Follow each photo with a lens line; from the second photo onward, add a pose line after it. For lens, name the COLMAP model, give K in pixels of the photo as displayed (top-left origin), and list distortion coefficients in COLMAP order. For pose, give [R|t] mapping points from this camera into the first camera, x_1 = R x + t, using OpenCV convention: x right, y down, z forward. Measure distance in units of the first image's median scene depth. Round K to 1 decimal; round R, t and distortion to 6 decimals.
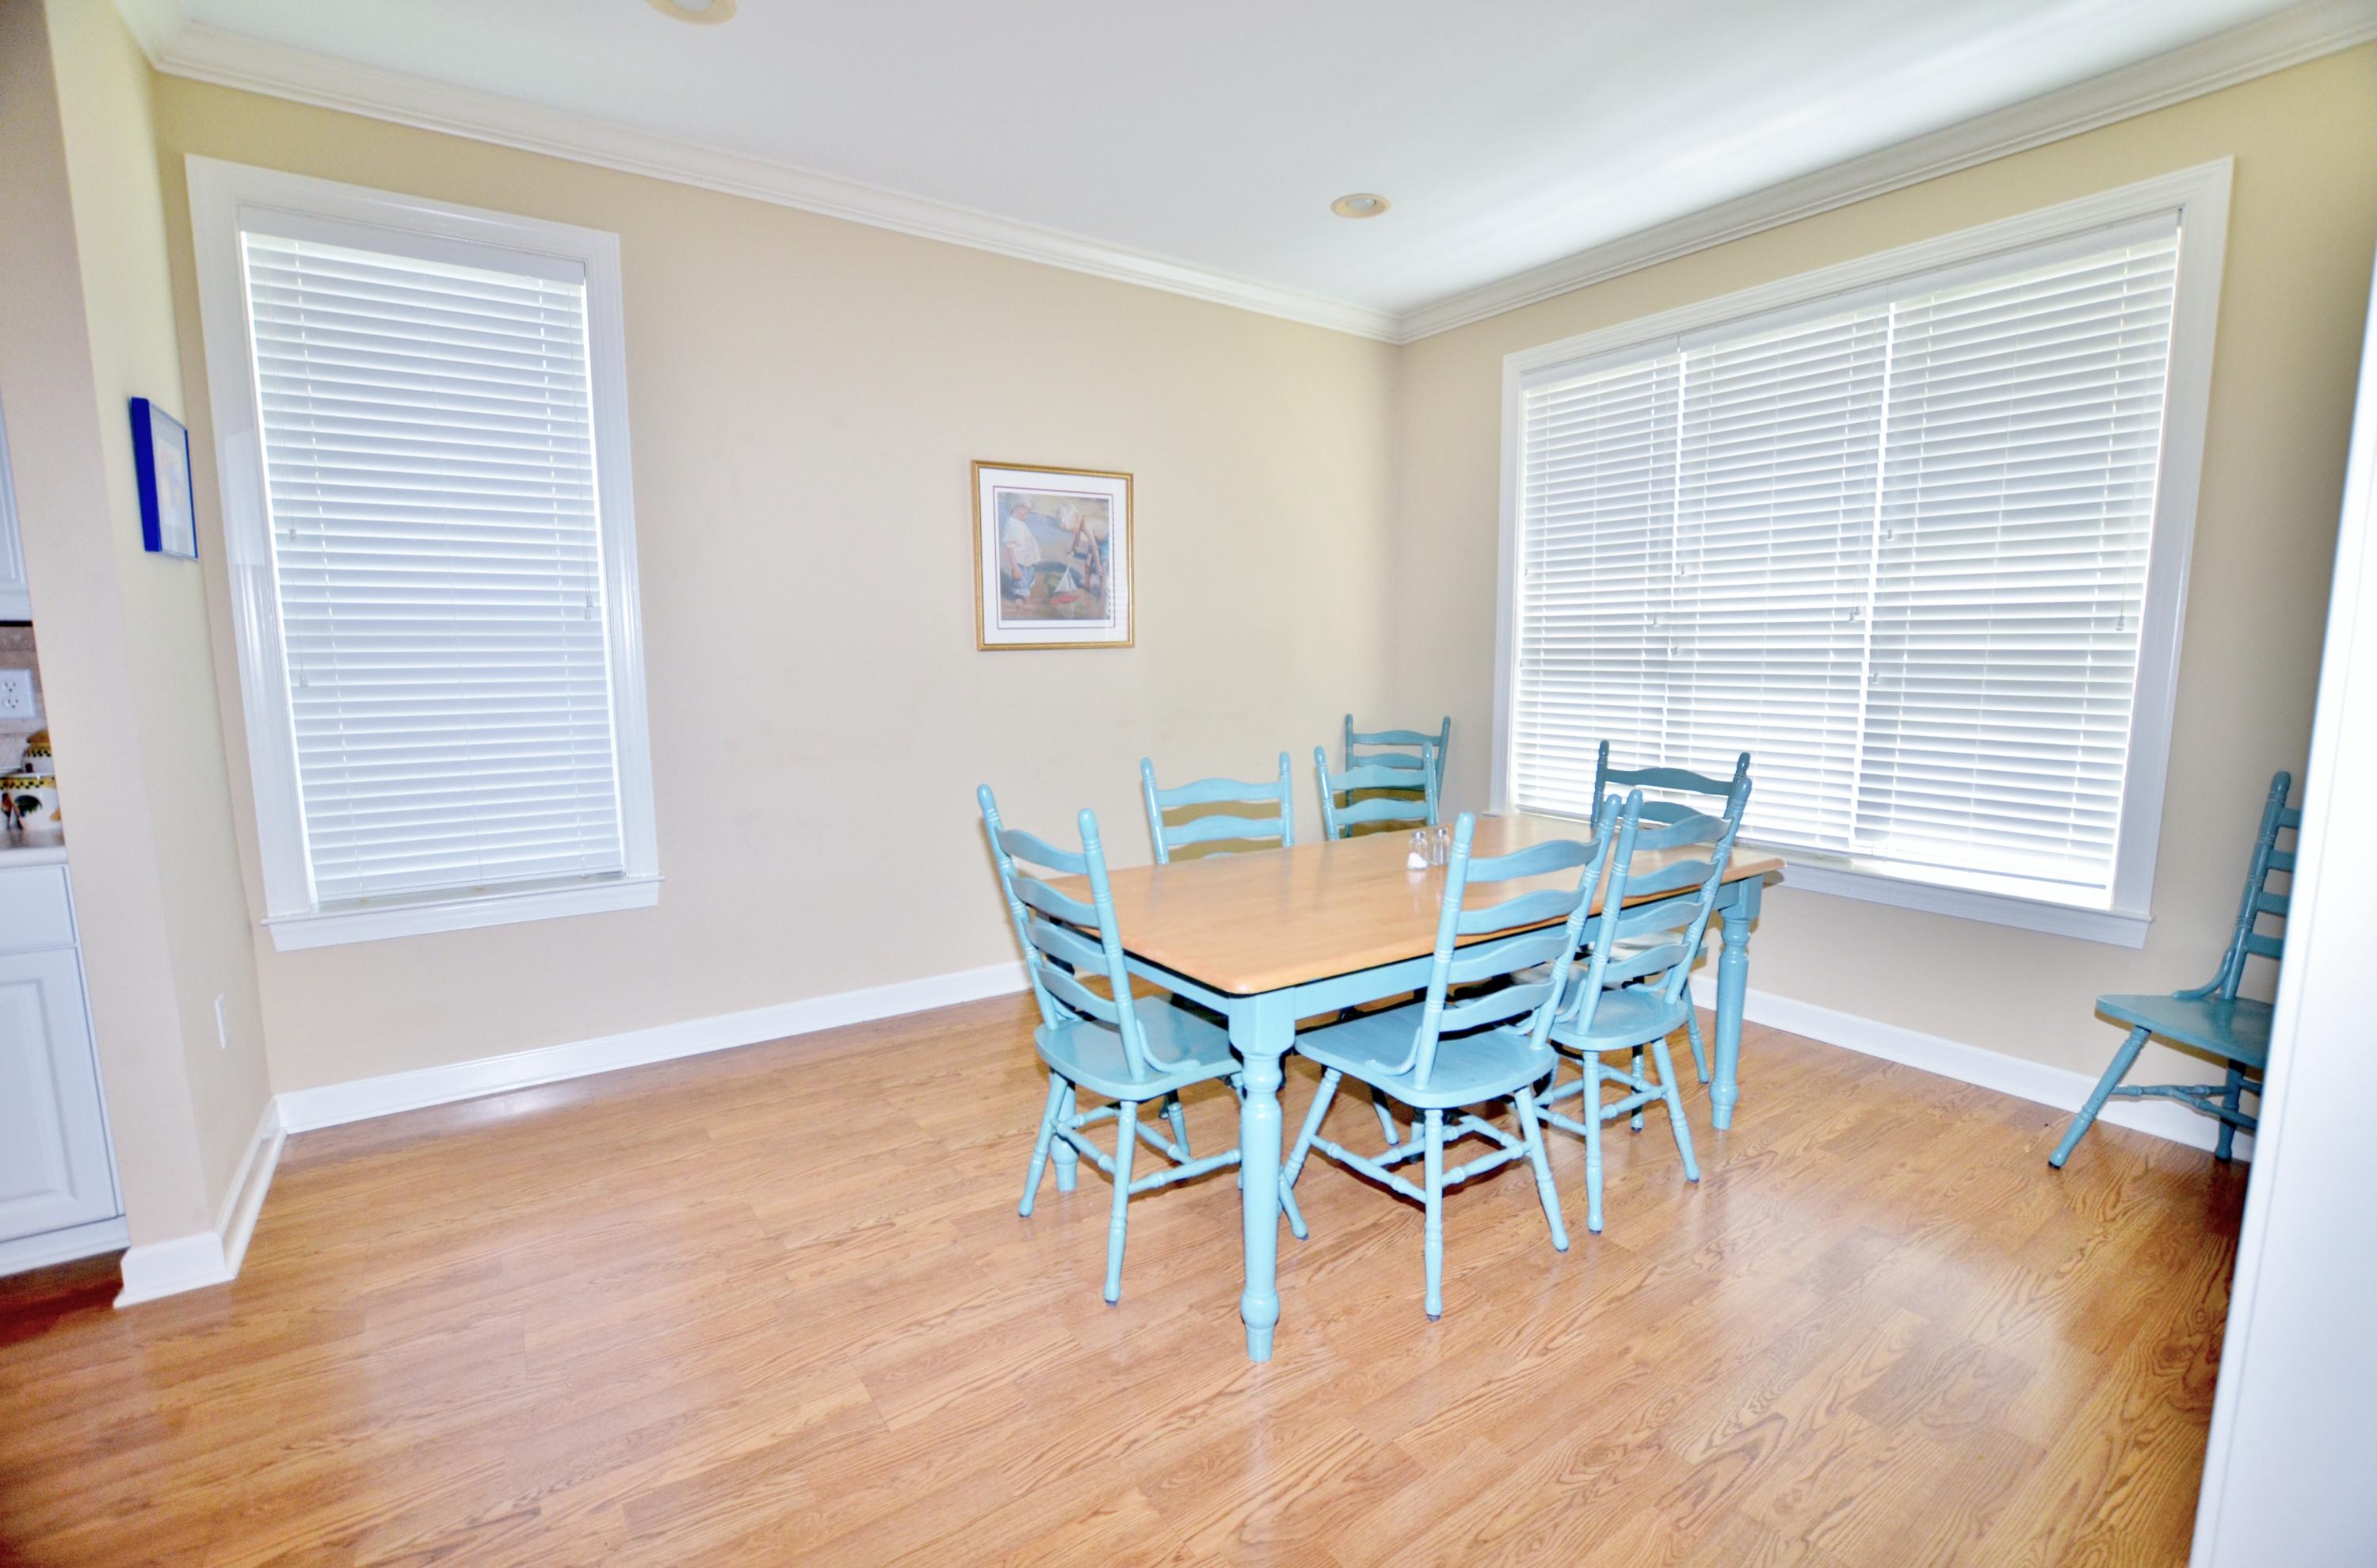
lens RADIAL K [[1070.4, 0, 1180.1], [0, 1070.4, 783.3], [0, 0, 1]] dist [0.000073, -0.000370]
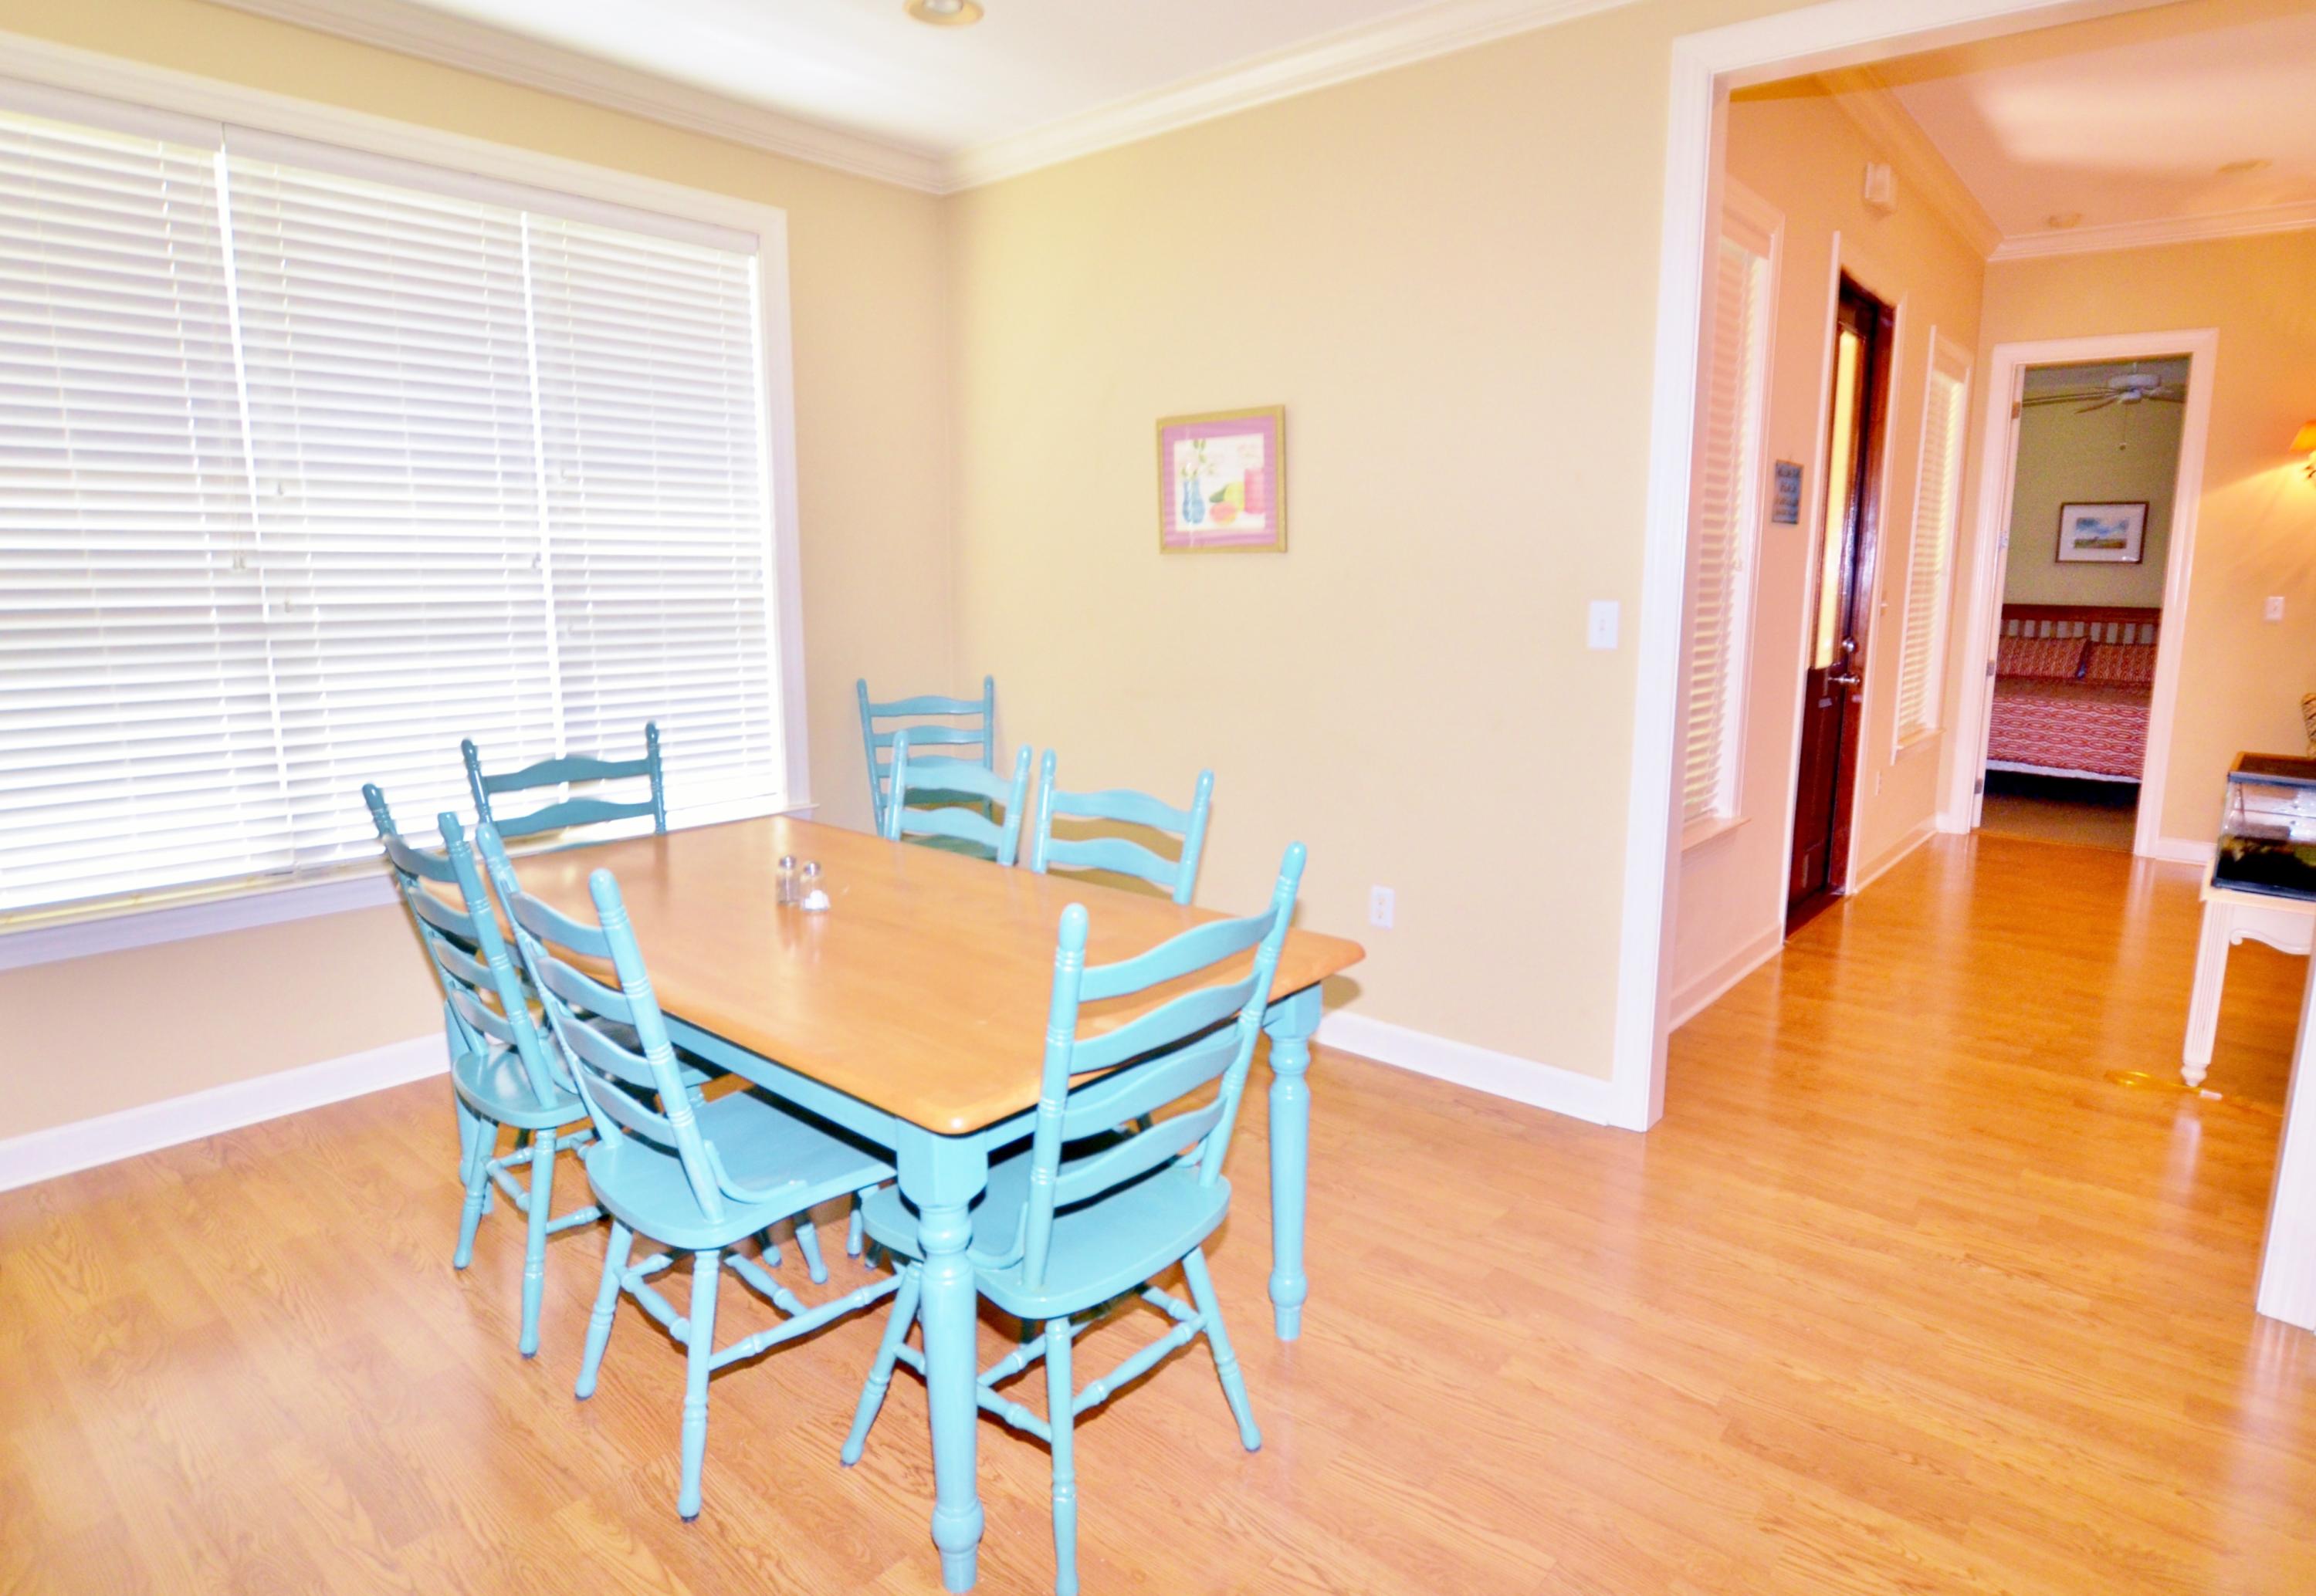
lens RADIAL K [[1280.1, 0, 1157.2], [0, 1280.1, 793.3], [0, 0, 1]] dist [-0.025969, -0.001307]
pose [[-0.254092, -0.151261, 0.955279, -0.526380], [0.130297, 0.973337, 0.188778, -0.101749], [-0.958363, 0.172437, -0.227608, 0.777028]]
